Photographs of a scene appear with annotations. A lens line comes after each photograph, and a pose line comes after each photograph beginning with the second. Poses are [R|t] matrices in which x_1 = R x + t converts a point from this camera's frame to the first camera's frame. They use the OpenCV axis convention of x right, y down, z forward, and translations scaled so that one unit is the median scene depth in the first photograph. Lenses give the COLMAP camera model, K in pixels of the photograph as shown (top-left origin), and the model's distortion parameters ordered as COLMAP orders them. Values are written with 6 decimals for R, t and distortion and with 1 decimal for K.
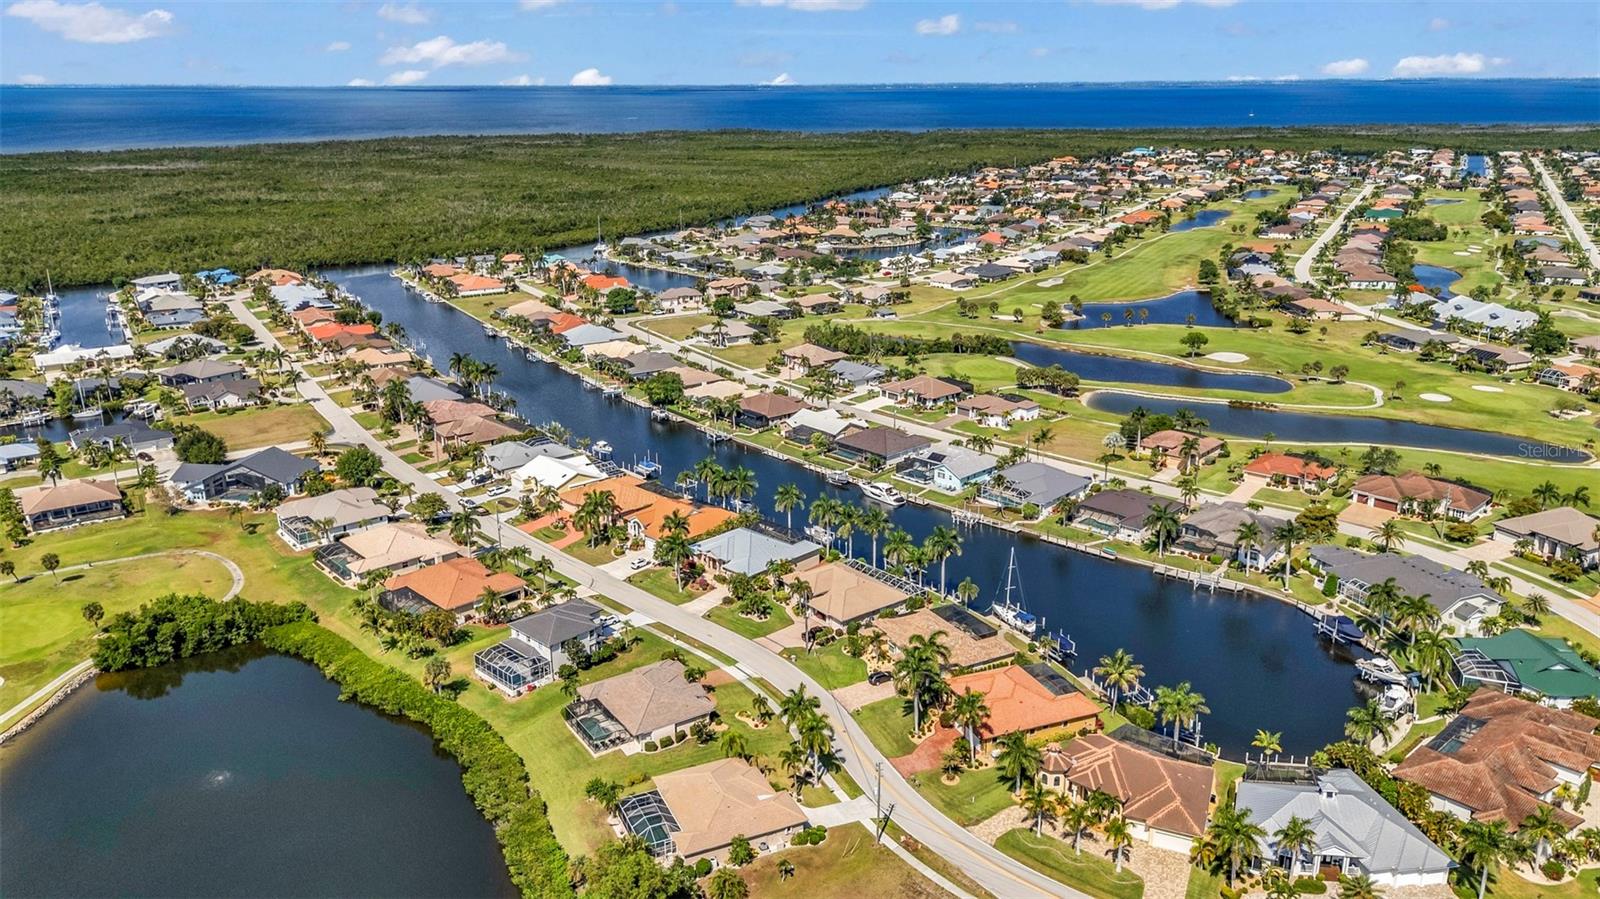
lens RADIAL K [[1168.3, 0, 797.3], [0, 1168.3, 464.0], [0, 0, 1]] dist [0.078388, -0.076528]
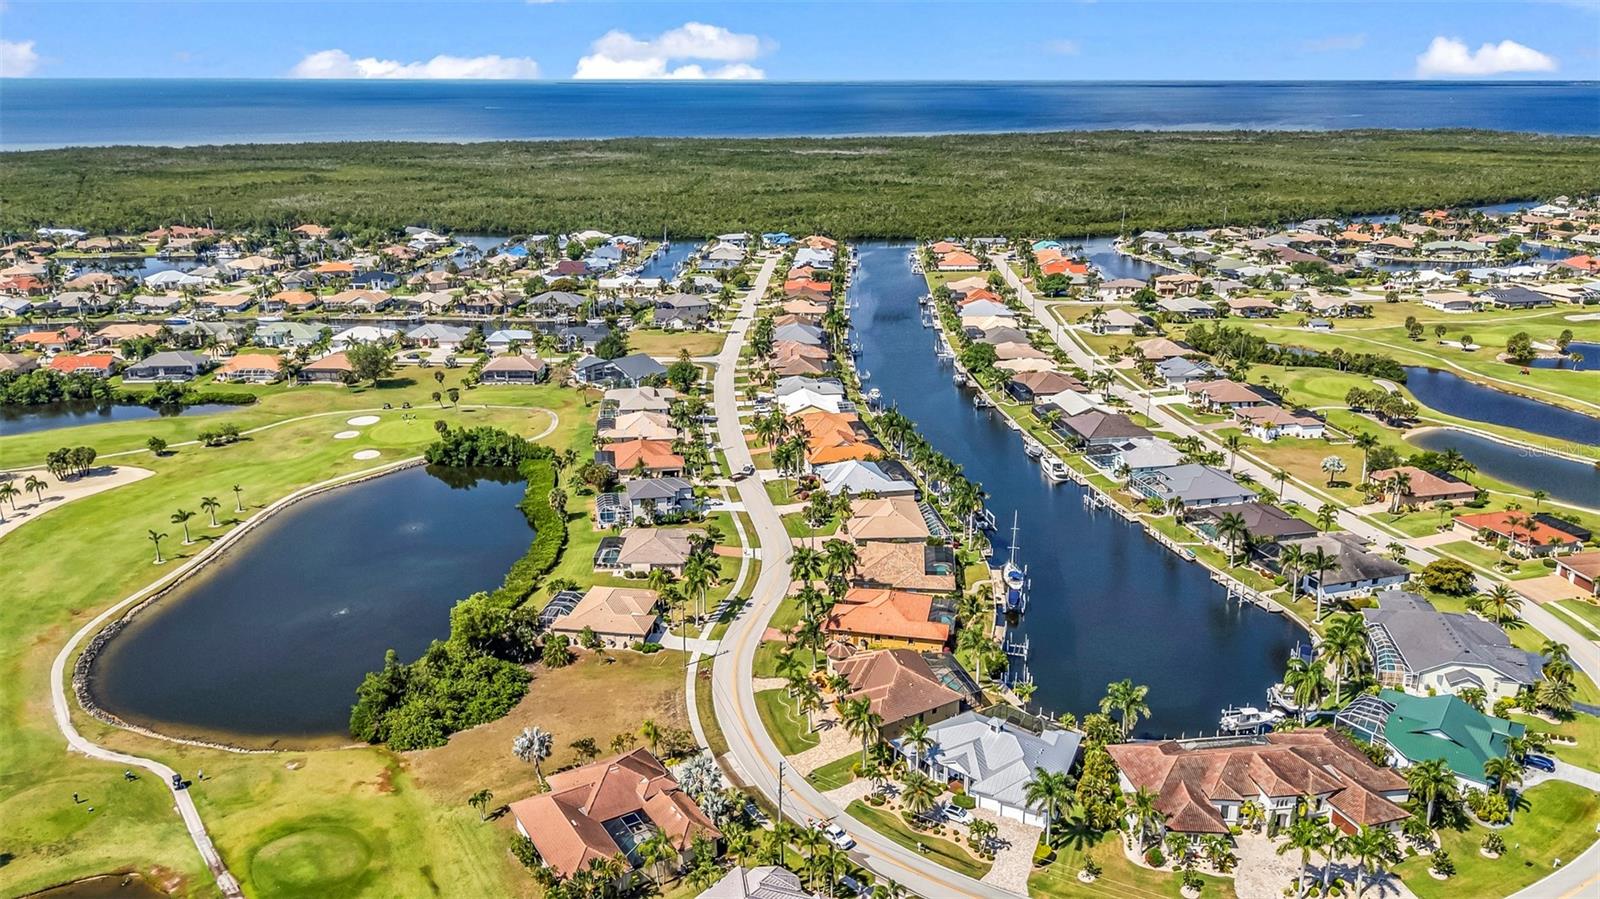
lens RADIAL K [[1168.3, 0, 795.6], [0, 1168.3, 454.6], [0, 0, 1]] dist [0.078388, -0.076528]
pose [[0.825863, 0.177110, -0.535333, 0.472466], [-0.179323, 0.982597, 0.048441, 0.003869], [0.534596, 0.055992, 0.843251, -0.023944]]
